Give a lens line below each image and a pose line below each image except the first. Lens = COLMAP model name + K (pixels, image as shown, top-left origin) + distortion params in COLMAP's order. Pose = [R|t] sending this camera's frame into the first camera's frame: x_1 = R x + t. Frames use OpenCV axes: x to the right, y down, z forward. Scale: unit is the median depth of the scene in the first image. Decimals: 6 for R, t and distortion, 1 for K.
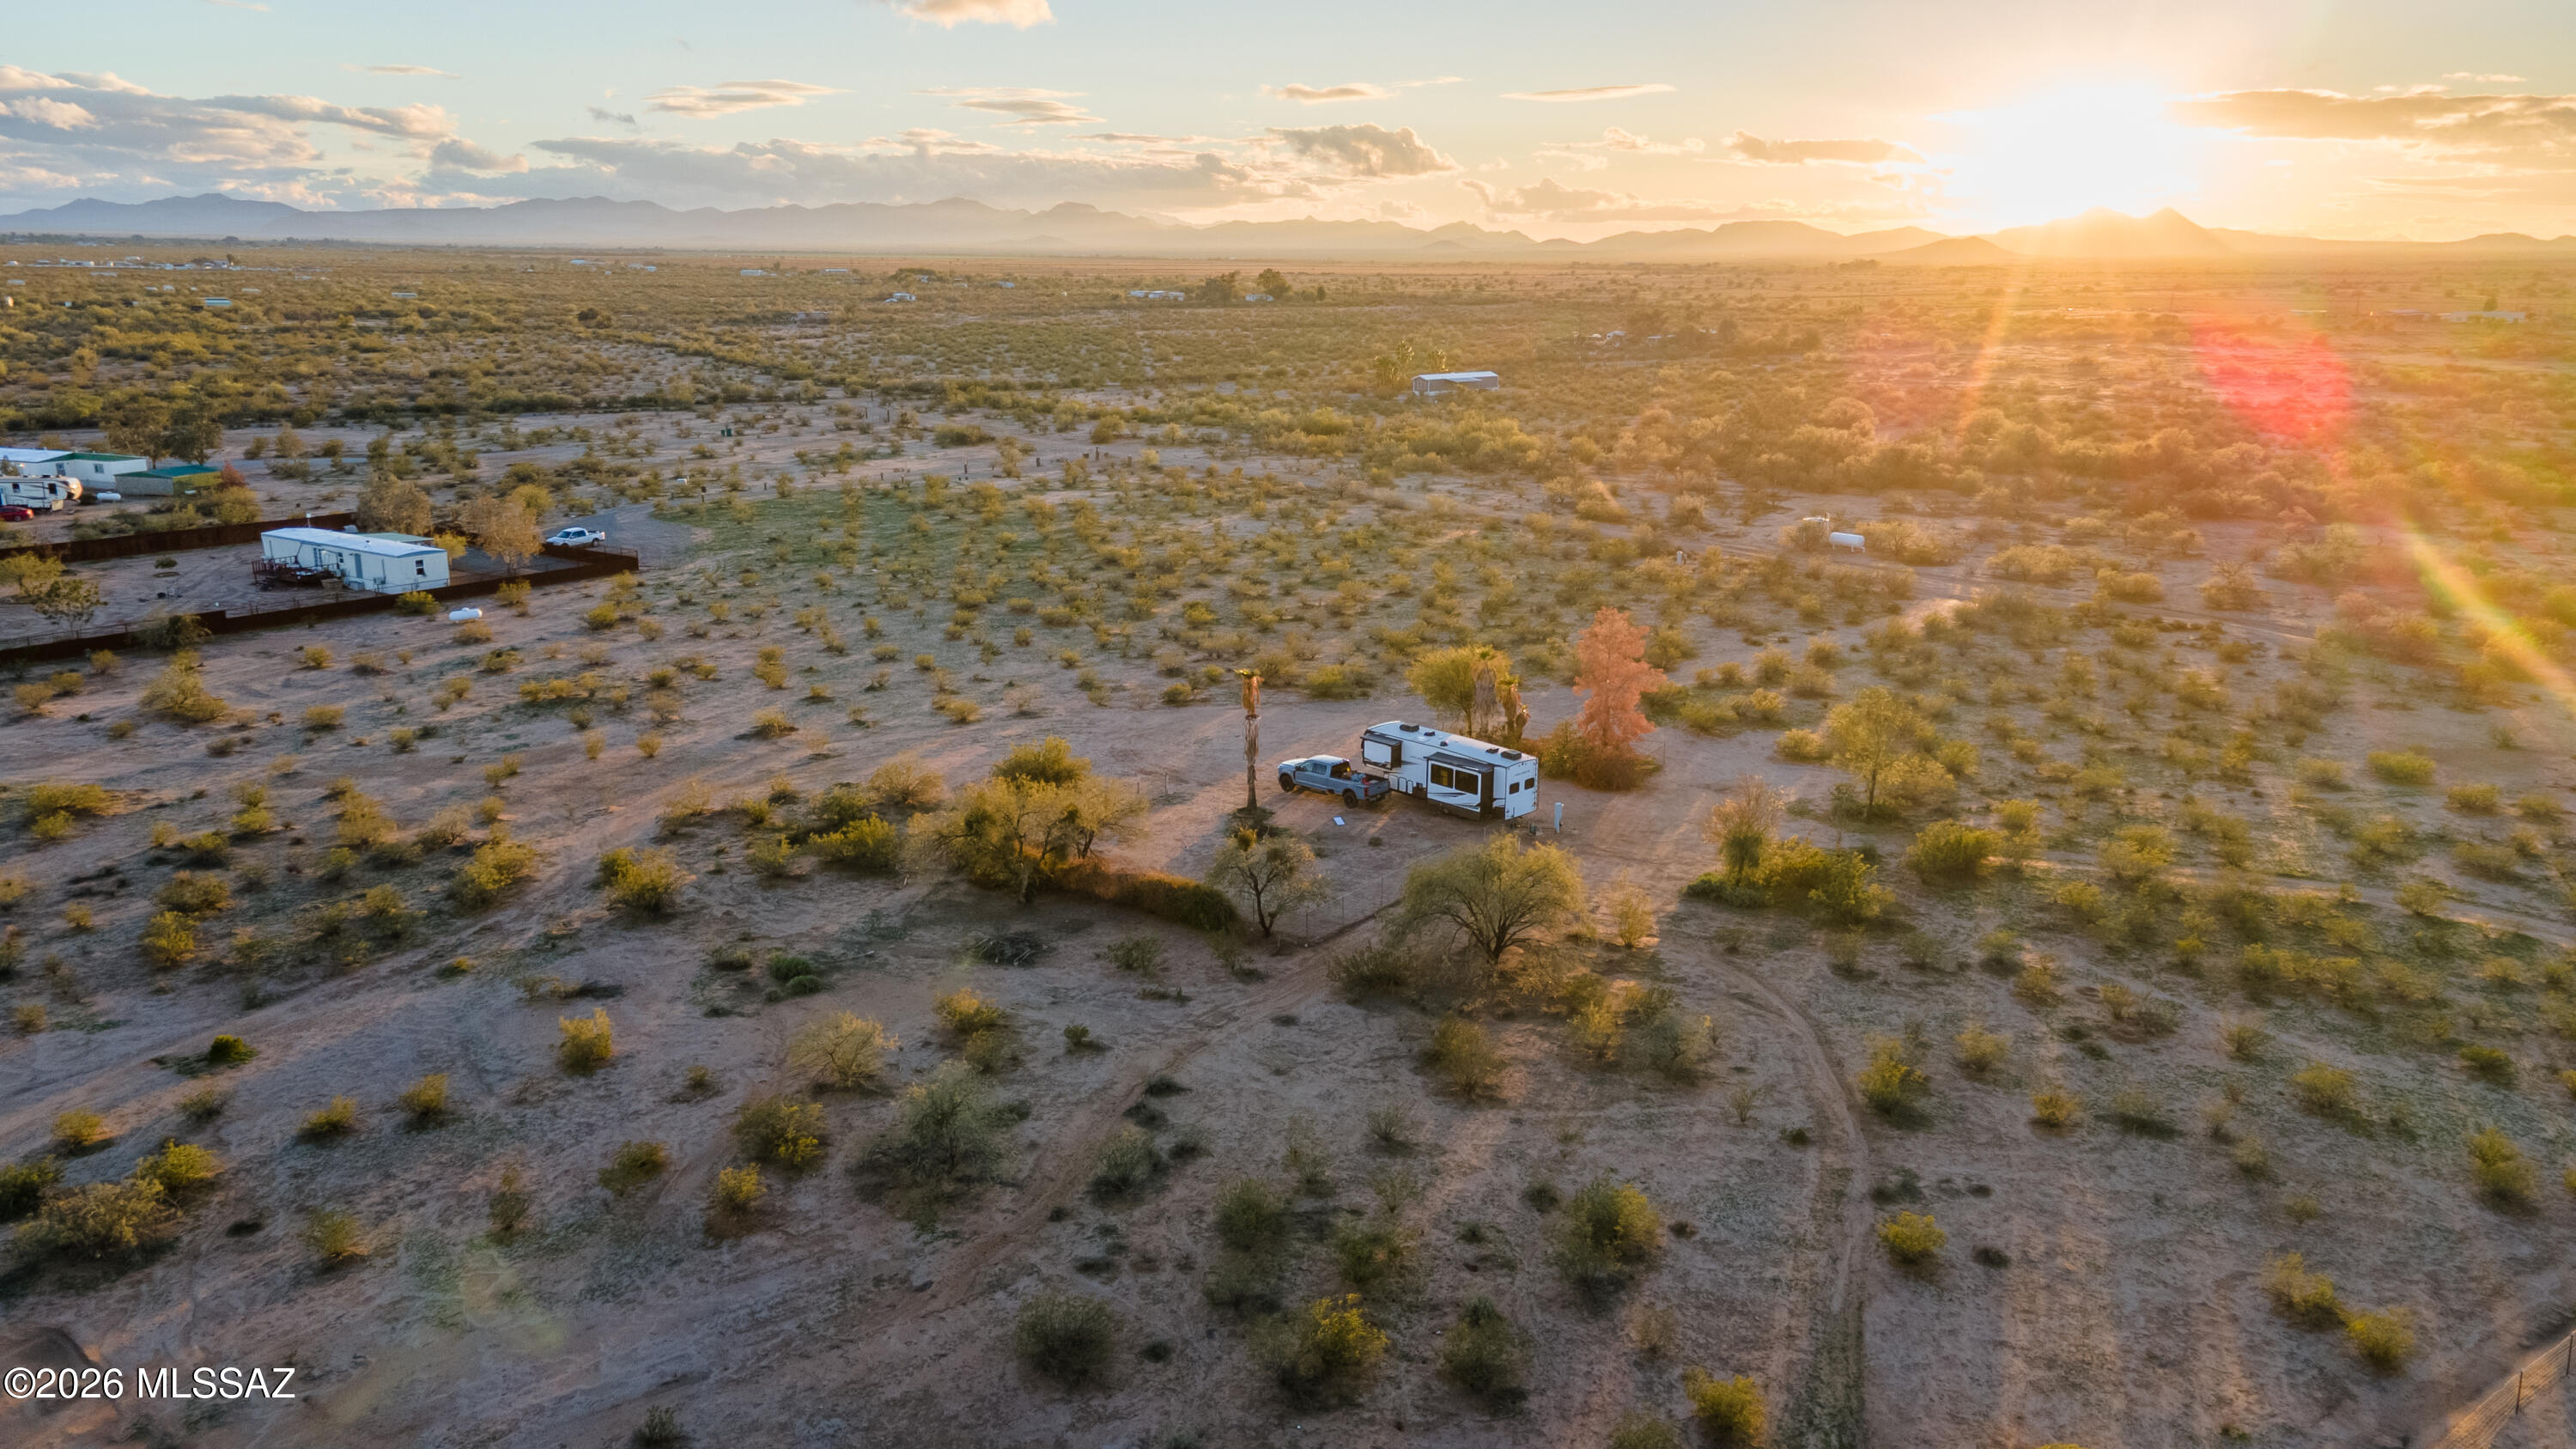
lens RADIAL K [[1856.0, 0, 1289.7], [0, 1856.0, 738.9], [0, 0, 1]] dist [0.049816, 0.017329]
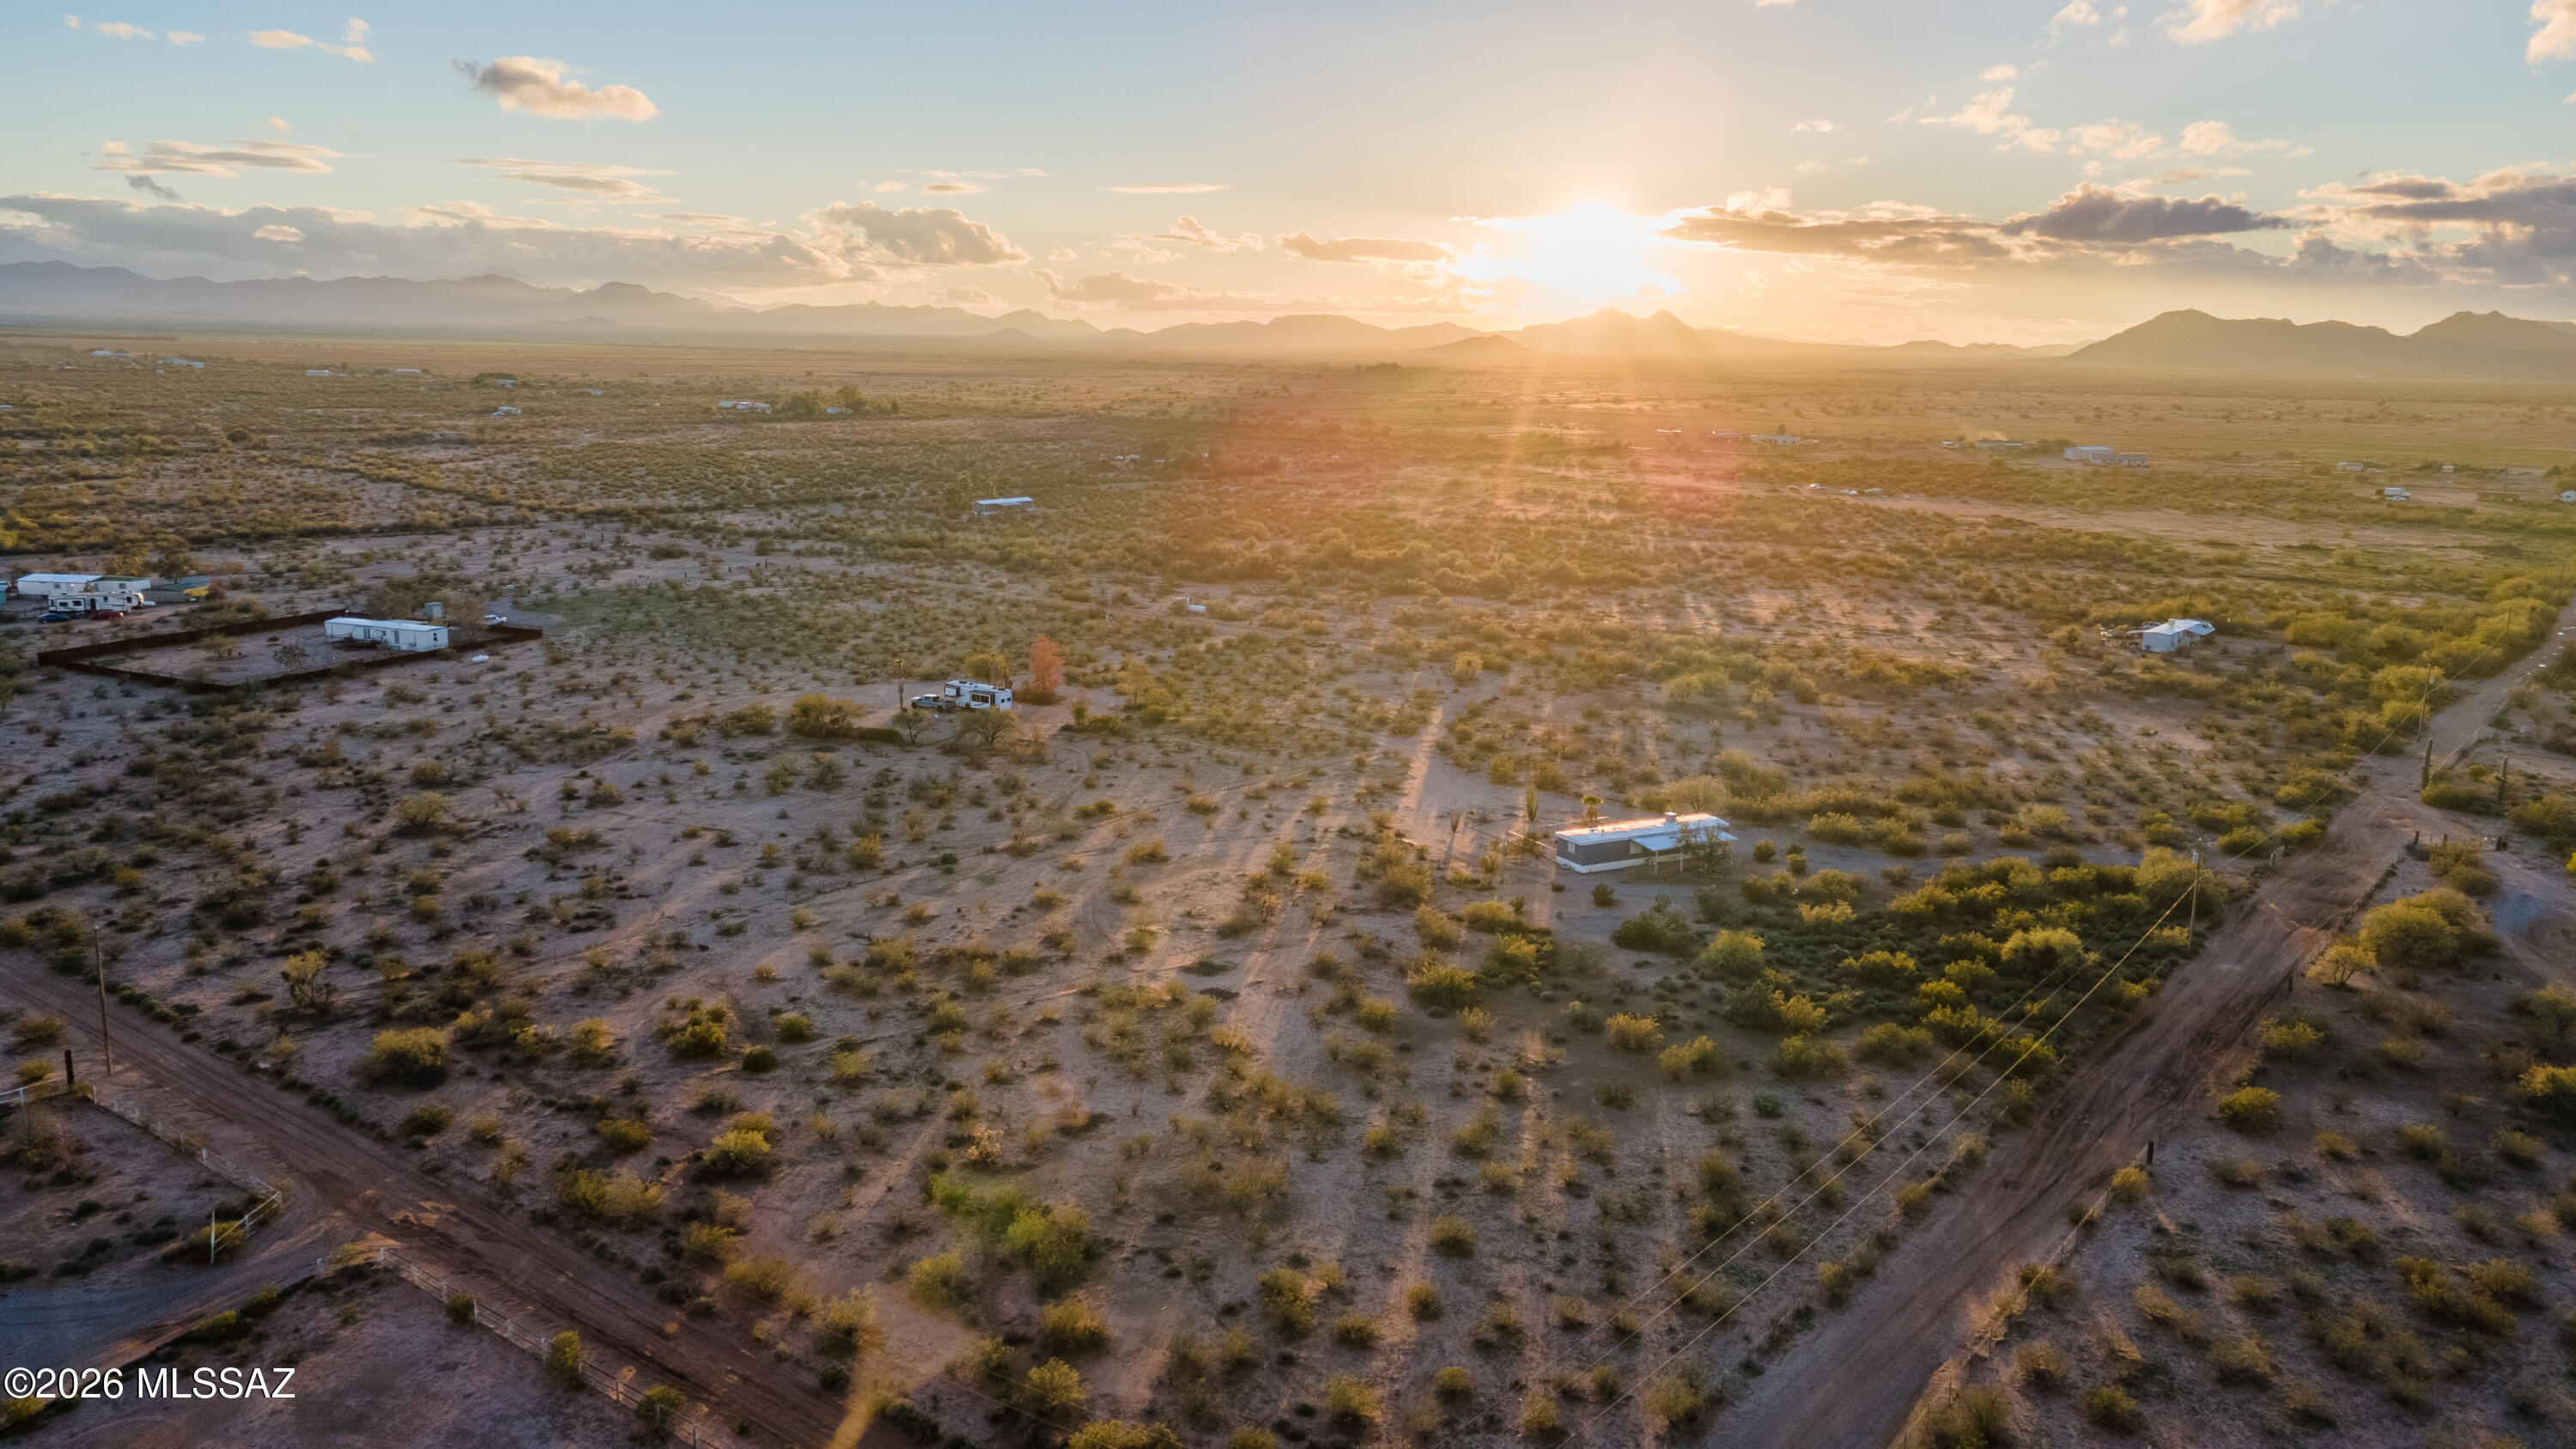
lens RADIAL K [[1856.0, 0, 1286.8], [0, 1856.0, 708.5], [0, 0, 1]] dist [0.049816, 0.017329]
pose [[0.974943, -0.031894, 0.220159, -0.033150], [0.044732, 0.997561, -0.053575, 0.094943], [-0.217913, 0.062081, 0.973992, -0.806804]]
